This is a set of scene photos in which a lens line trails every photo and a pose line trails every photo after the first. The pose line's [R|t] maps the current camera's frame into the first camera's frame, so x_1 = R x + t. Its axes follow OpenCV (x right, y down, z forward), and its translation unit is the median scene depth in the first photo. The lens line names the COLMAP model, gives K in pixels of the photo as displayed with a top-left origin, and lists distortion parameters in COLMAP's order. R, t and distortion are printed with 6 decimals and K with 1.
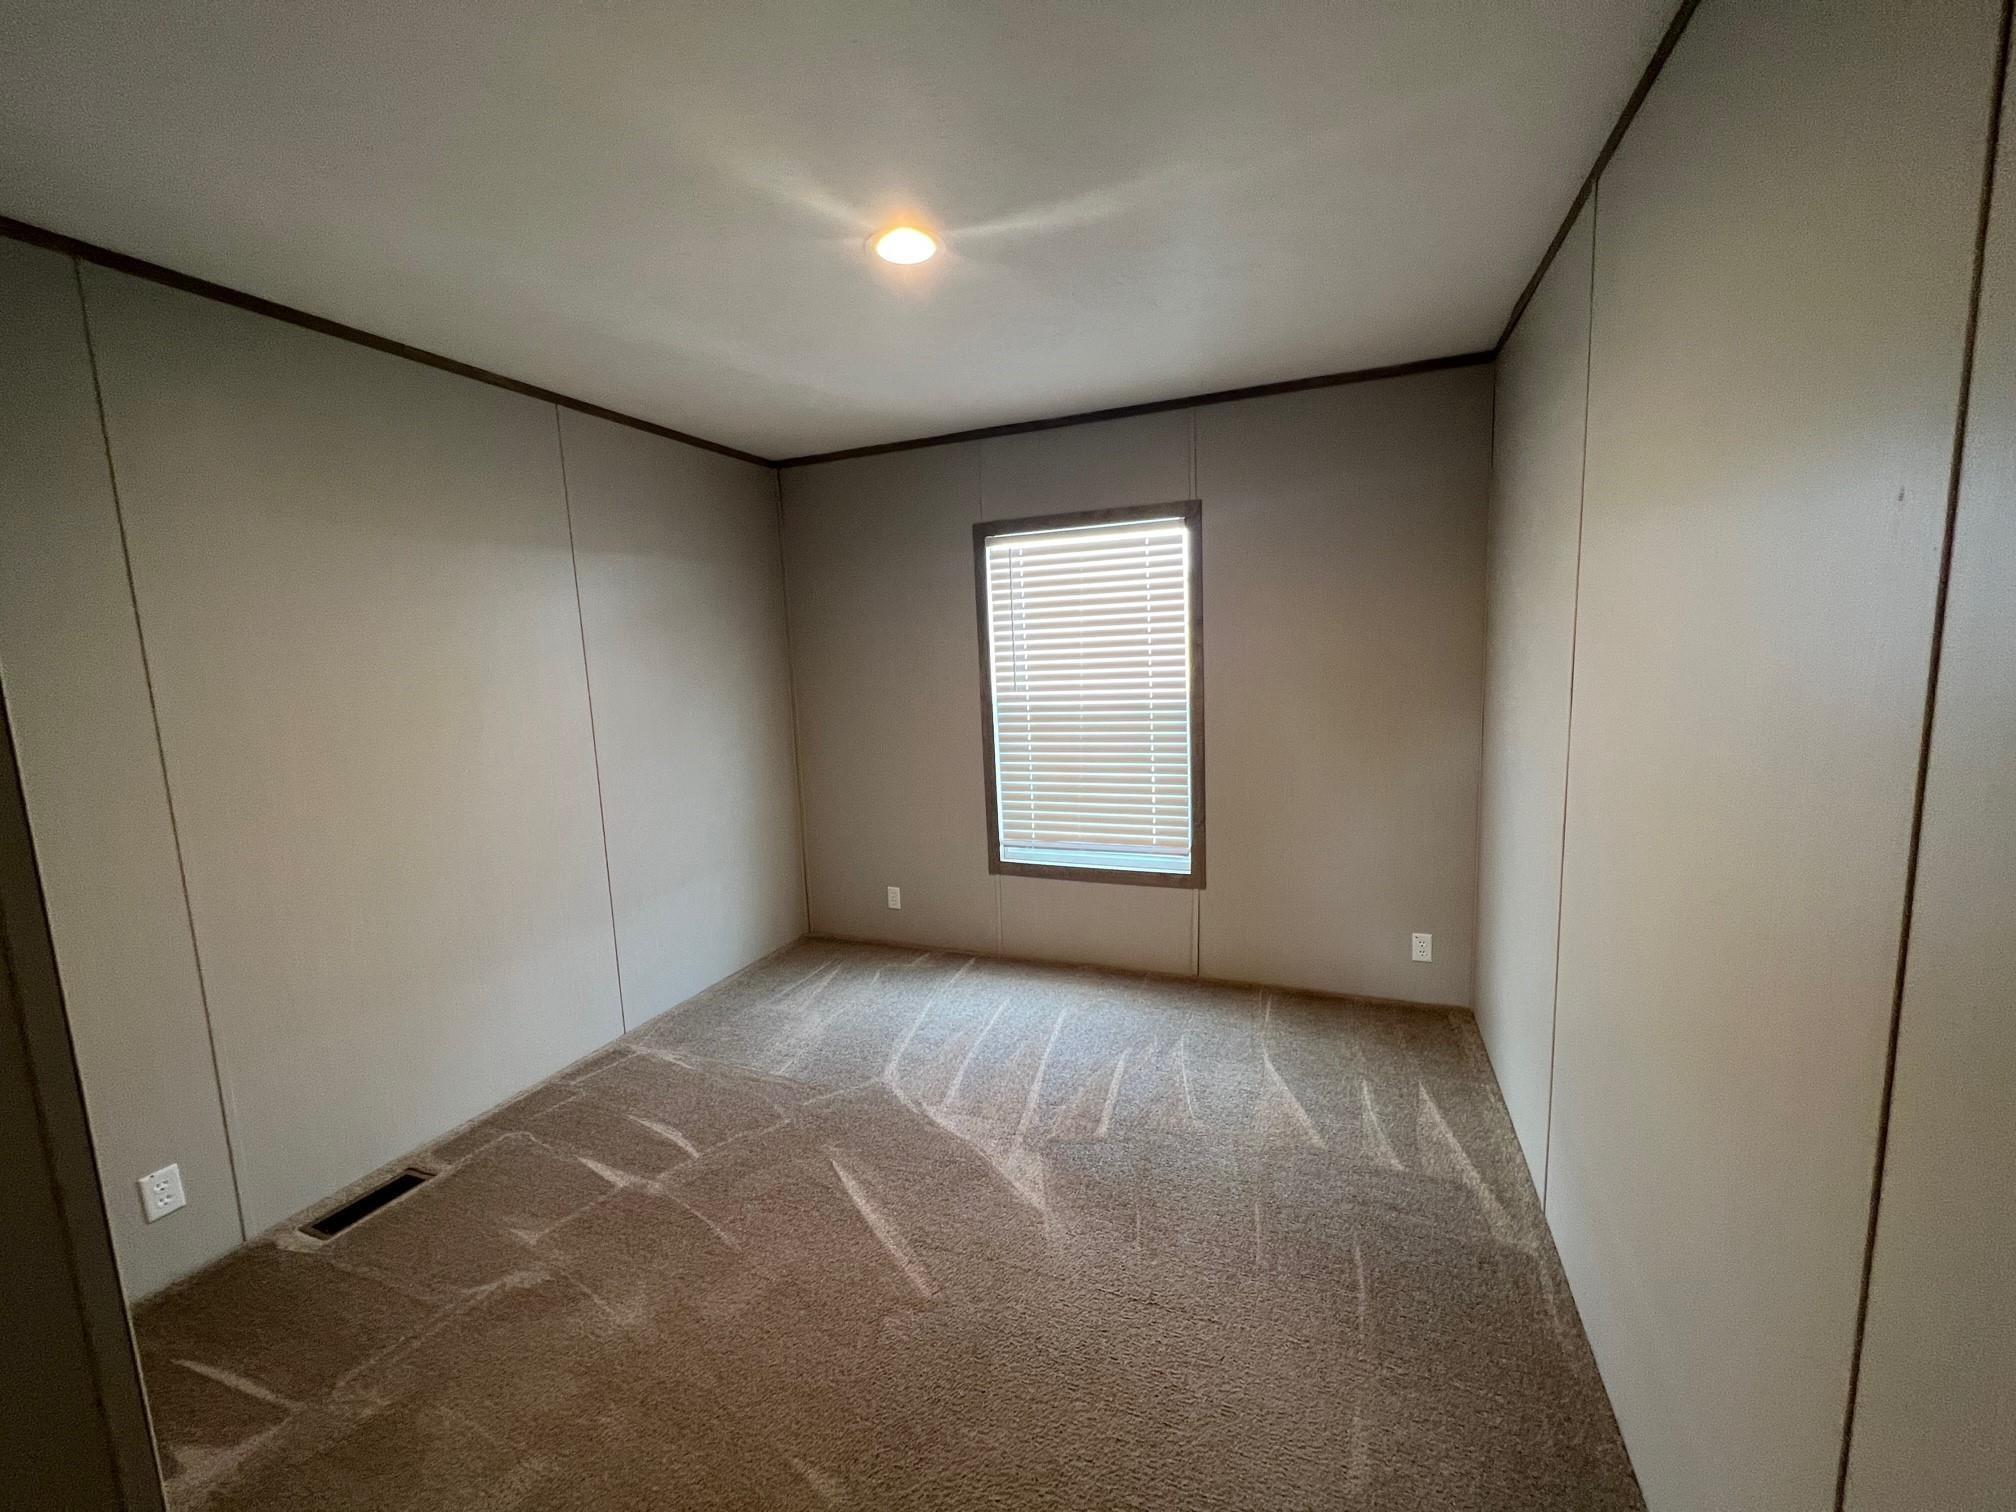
lens RADIAL K [[821.0, 0, 1001.7], [0, 821.0, 761.1], [0, 0, 1]] dist [-0.003298, -0.000259]
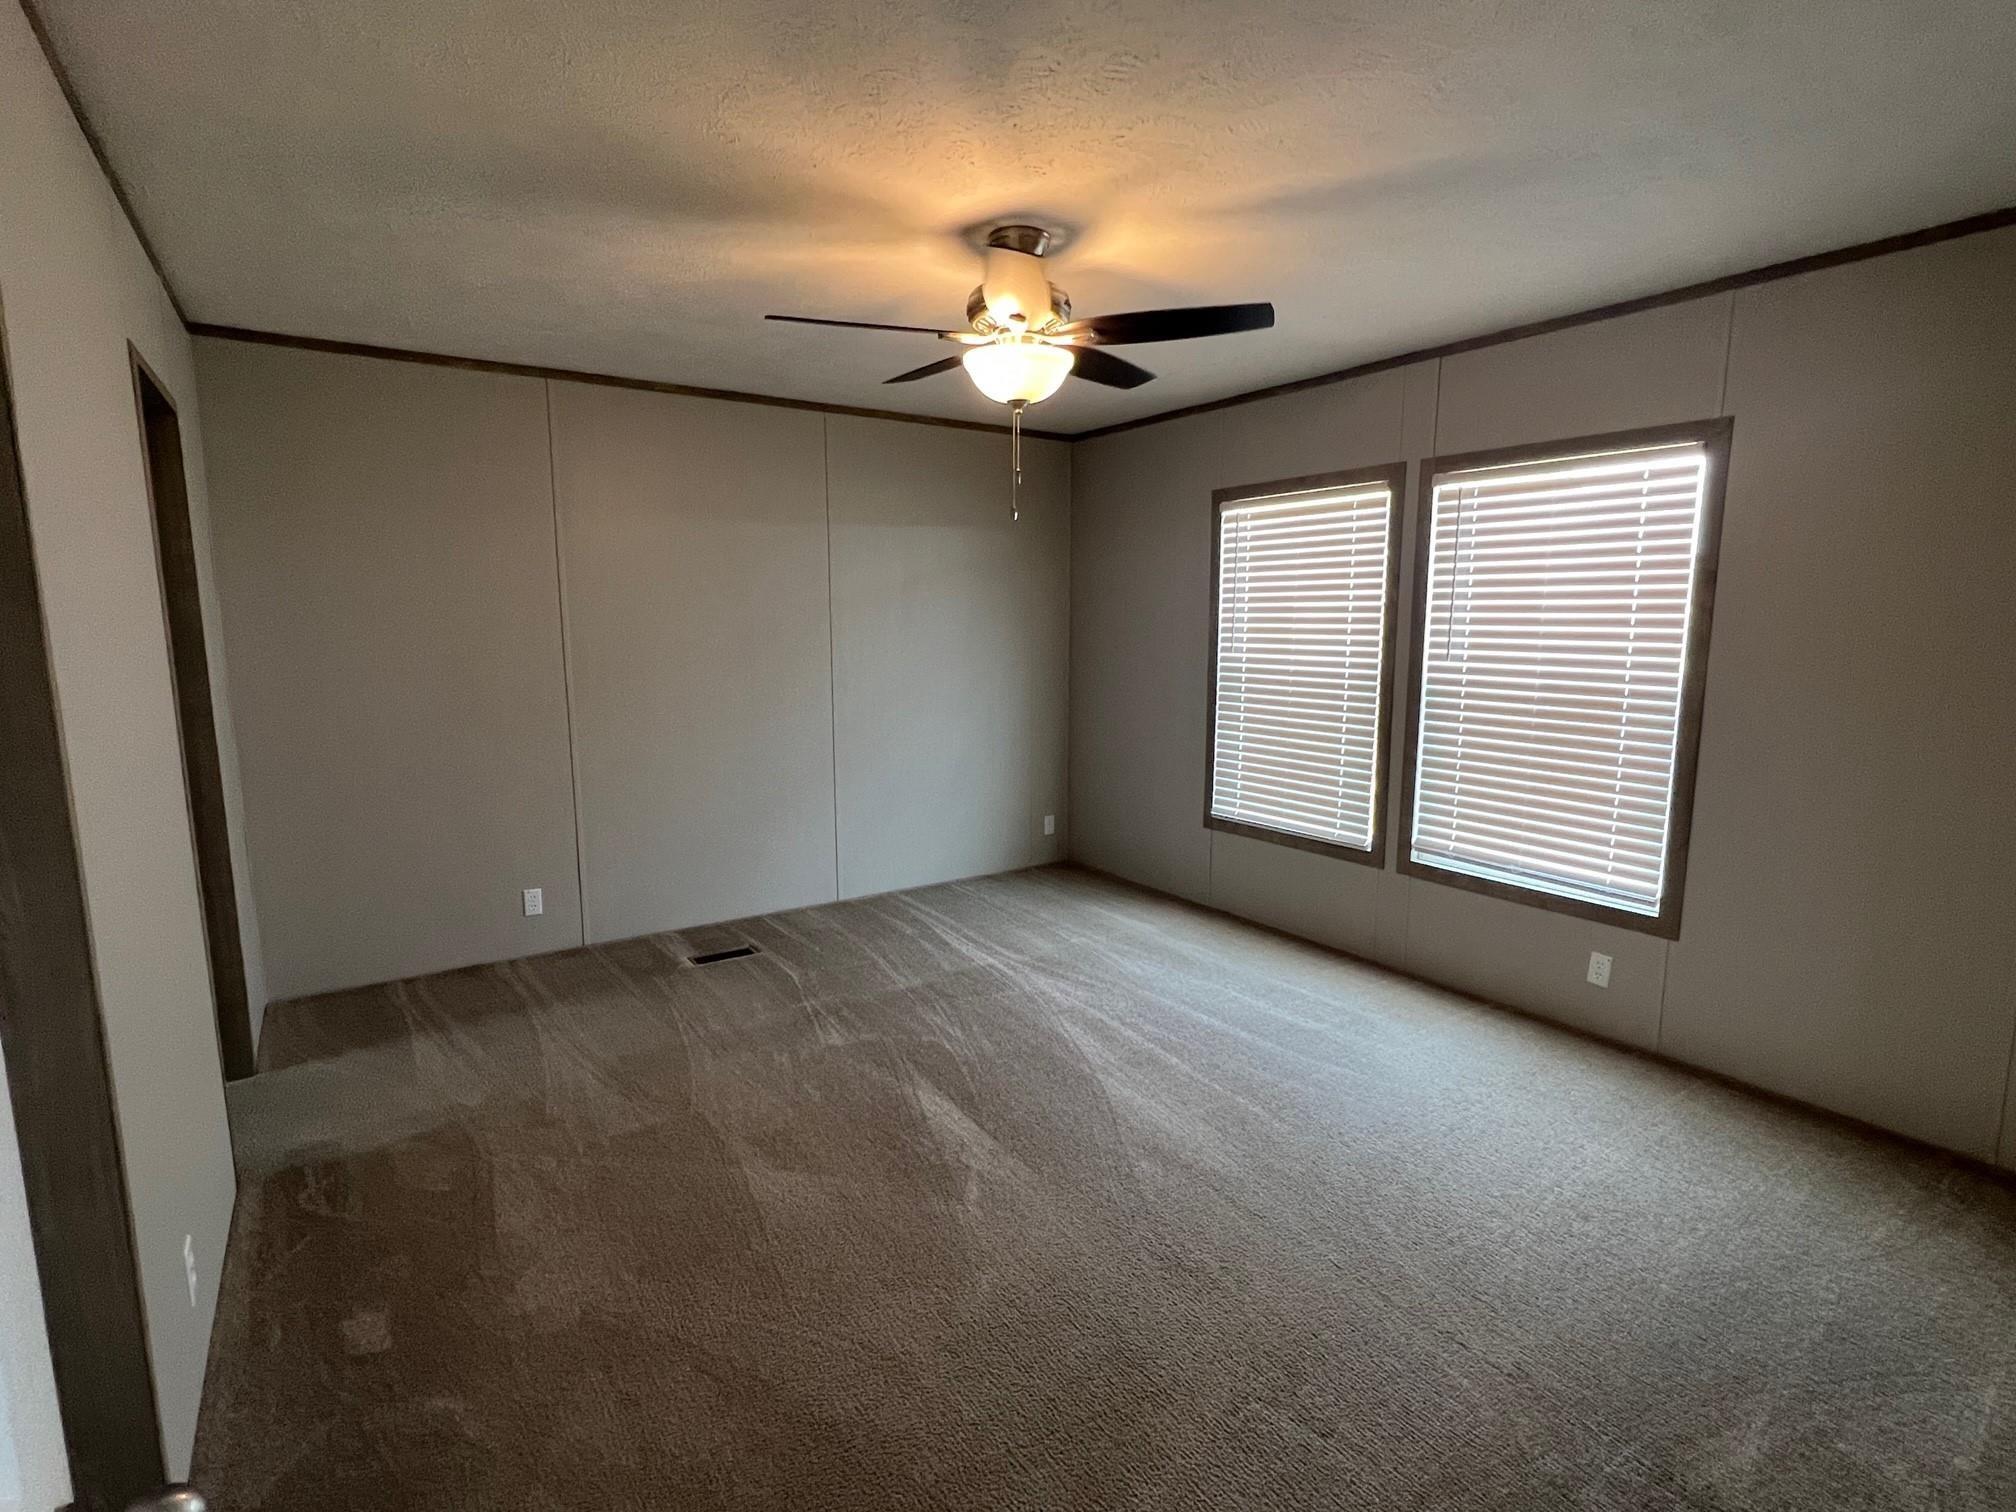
lens RADIAL K [[986.2, 0, 1008.9], [0, 986.2, 754.2], [0, 0, 1]] dist [-0.003290, -0.001256]
pose [[0.840825, 0.111384, -0.529723, 0.432790], [-0.100512, 0.993708, 0.049404, 0.009439], [0.531893, 0.011704, 0.846731, -0.189531]]
